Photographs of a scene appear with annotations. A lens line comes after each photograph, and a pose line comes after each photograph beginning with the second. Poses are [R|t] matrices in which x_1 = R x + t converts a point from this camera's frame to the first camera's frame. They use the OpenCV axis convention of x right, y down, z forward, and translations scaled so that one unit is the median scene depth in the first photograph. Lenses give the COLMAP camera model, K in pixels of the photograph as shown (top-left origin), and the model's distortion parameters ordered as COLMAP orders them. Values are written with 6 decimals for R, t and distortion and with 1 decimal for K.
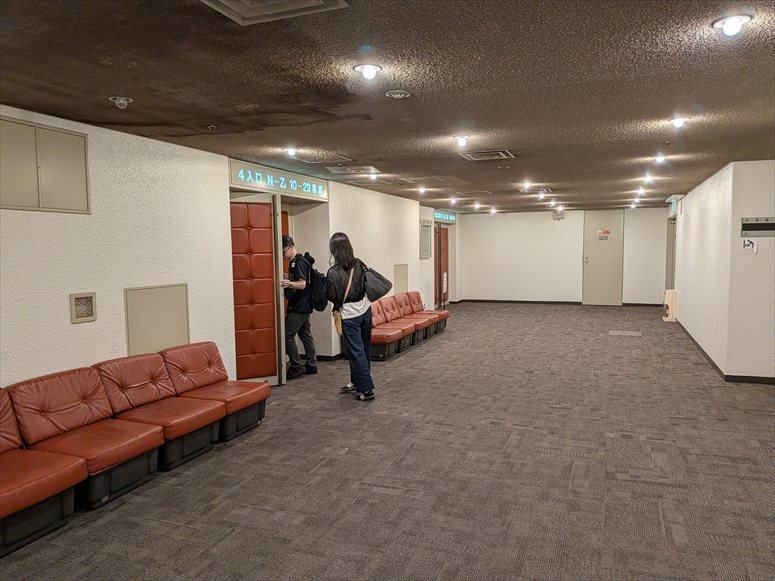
lens RADIAL K [[518.1, 0, 387.5], [0, 518.1, 290.5], [0, 0, 1]] dist [0.052477, -0.074586]
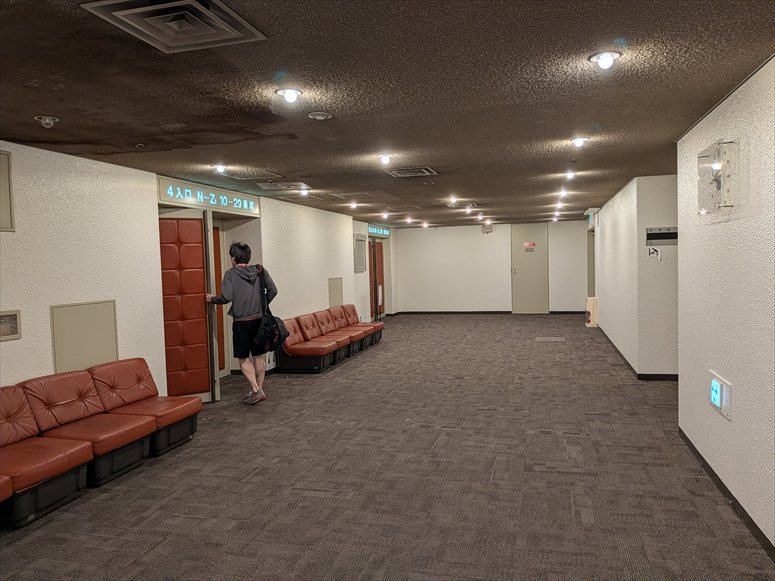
lens RADIAL K [[544.7, 0, 387.5], [0, 544.7, 290.5], [0, 0, 1]] dist [0.028466, -0.040021]
pose [[0.995388, -0.022487, 0.093254, 0.038258], [0.026030, 0.998978, -0.036949, 0.021959], [-0.092328, 0.039206, 0.994957, -0.094381]]
